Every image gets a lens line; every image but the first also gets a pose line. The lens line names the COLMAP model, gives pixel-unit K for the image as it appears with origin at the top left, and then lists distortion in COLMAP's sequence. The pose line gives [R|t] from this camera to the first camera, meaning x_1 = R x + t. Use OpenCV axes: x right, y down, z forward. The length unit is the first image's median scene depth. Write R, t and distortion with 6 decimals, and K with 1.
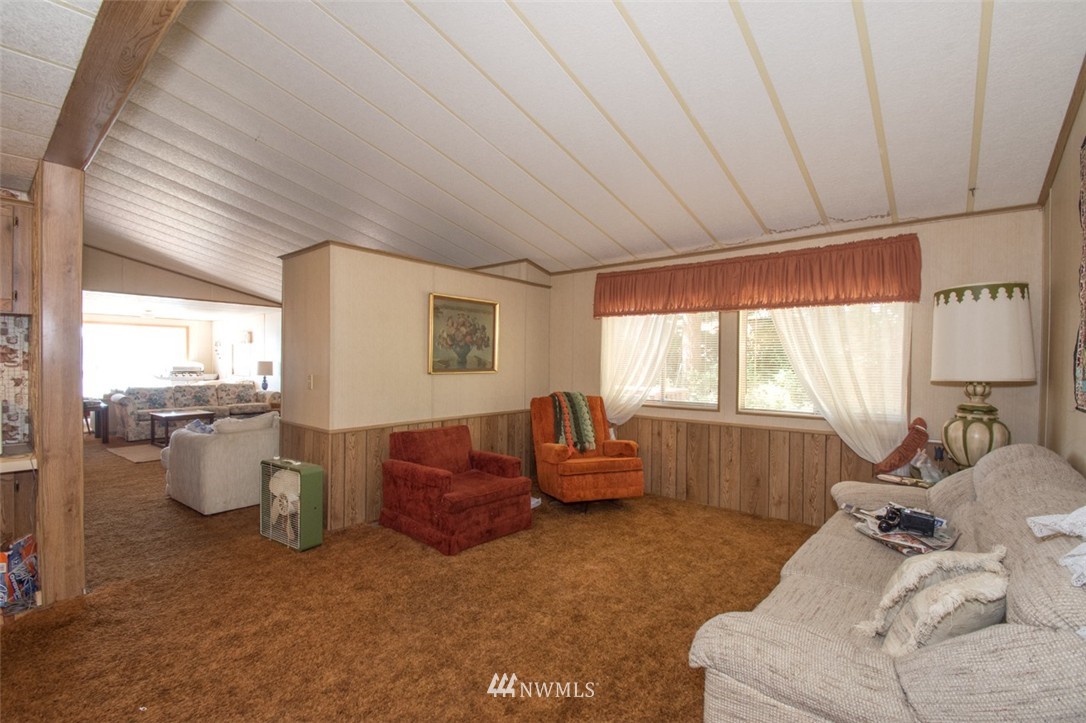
lens RADIAL K [[461.2, 0, 544.5], [0, 461.2, 369.8], [0, 0, 1]] dist [0.002058, 0.000070]
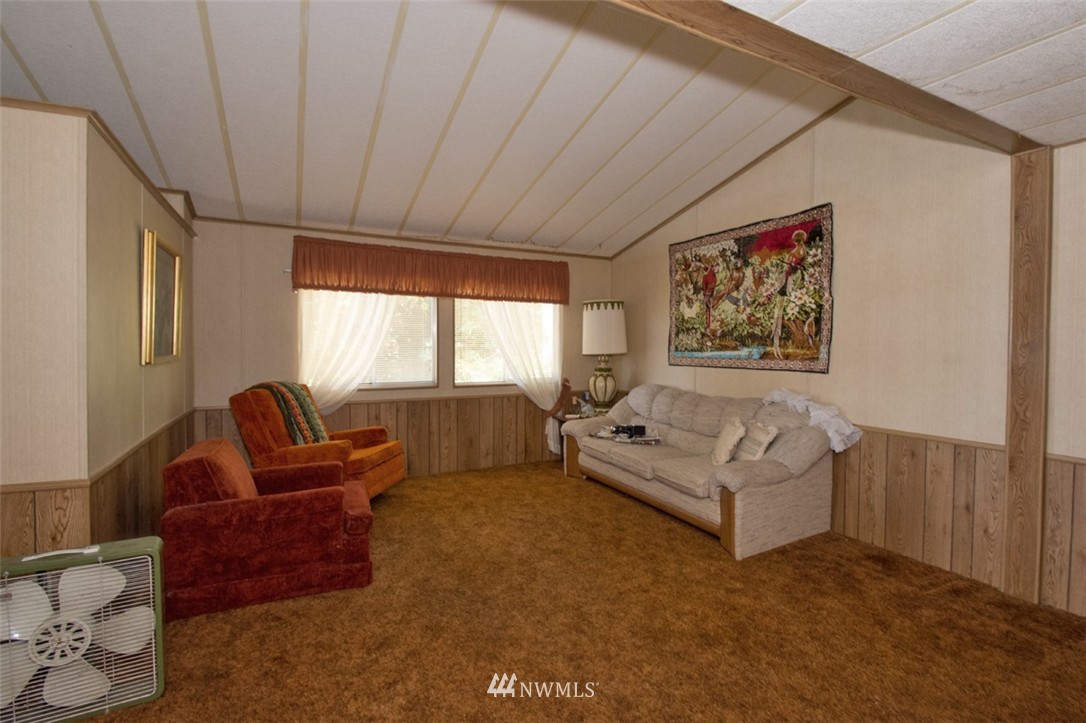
lens RADIAL K [[526.2, 0, 543.0], [0, 526.2, 361.5], [0, 0, 1]] dist [-0.000159, -0.000098]
pose [[0.404924, -0.036693, 0.913614, -0.746654], [0.013224, 0.999325, 0.034275, -0.013678], [-0.914255, -0.001798, 0.405136, 0.283577]]
